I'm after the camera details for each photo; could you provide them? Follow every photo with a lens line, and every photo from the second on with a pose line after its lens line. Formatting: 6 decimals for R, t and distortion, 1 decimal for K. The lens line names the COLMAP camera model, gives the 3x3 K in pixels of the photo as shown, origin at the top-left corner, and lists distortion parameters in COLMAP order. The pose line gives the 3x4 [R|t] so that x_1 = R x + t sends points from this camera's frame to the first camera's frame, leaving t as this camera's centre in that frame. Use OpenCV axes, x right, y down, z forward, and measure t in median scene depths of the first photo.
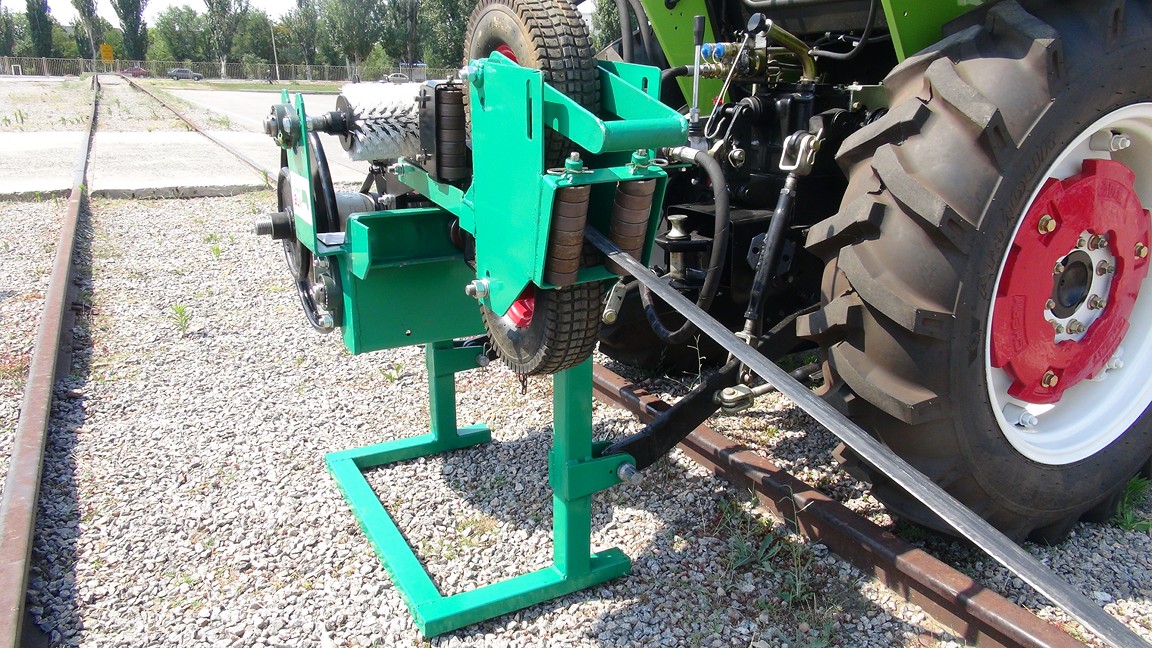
lens RADIAL K [[845.2, 0, 574.3], [0, 845.2, 325.2], [0, 0, 1]] dist [-0.005488, 0.004250]
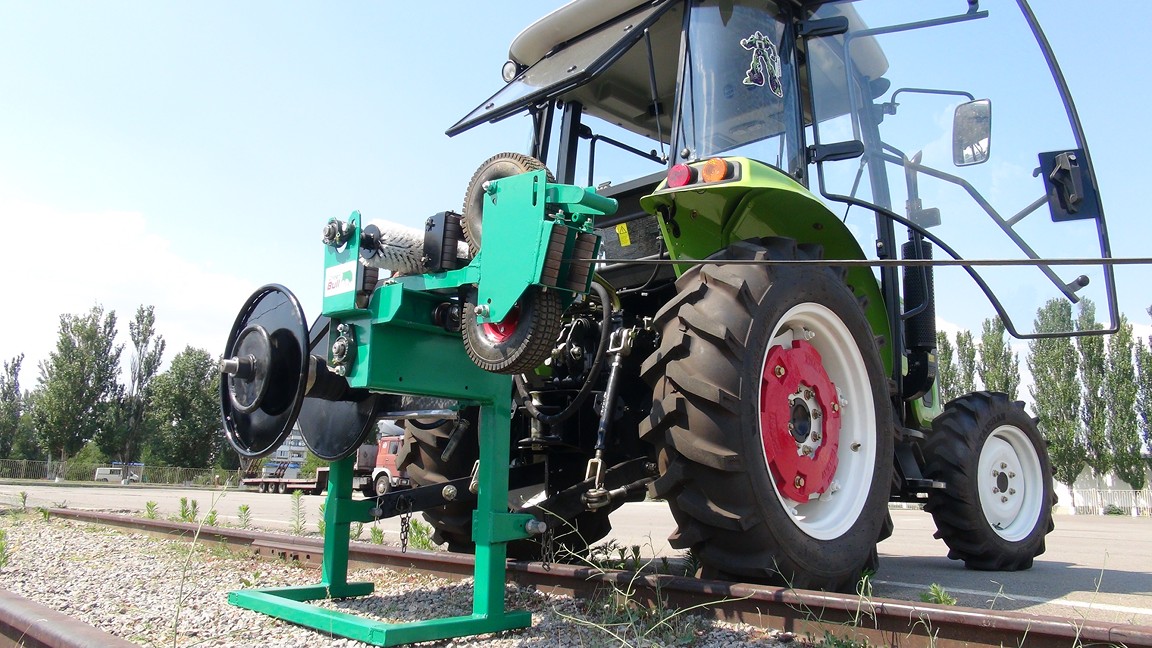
lens RADIAL K [[845.2, 0, 579.6], [0, 845.2, 322.4], [0, 0, 1]] dist [-0.005488, 0.004250]
pose [[0.951915, 0.070985, 0.298024, -0.281177], [0.074304, 0.890247, -0.449378, 0.484601], [-0.297214, 0.449914, 0.842165, -0.273446]]
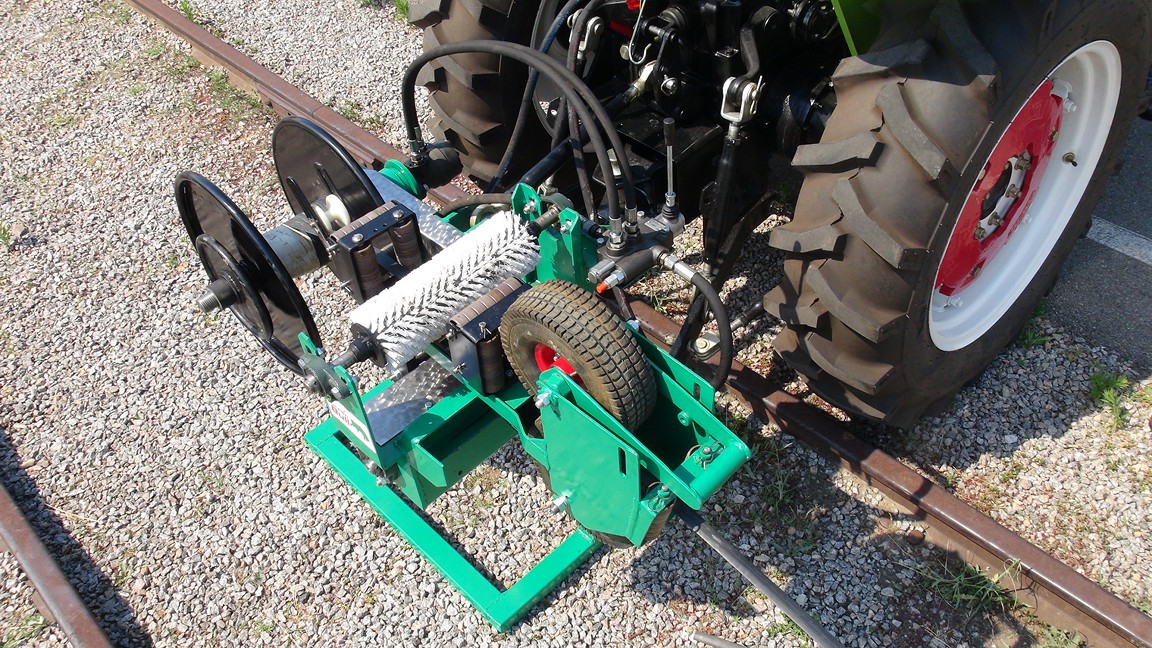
lens RADIAL K [[1033.1, 0, 579.3], [0, 1033.1, 319.1], [0, 0, 1]] dist [-0.009145, 0.011294]
pose [[0.960913, -0.242583, 0.133414, -0.147164], [0.155895, 0.872357, 0.463348, -0.637727], [-0.228785, -0.424438, 0.876076, -0.114132]]
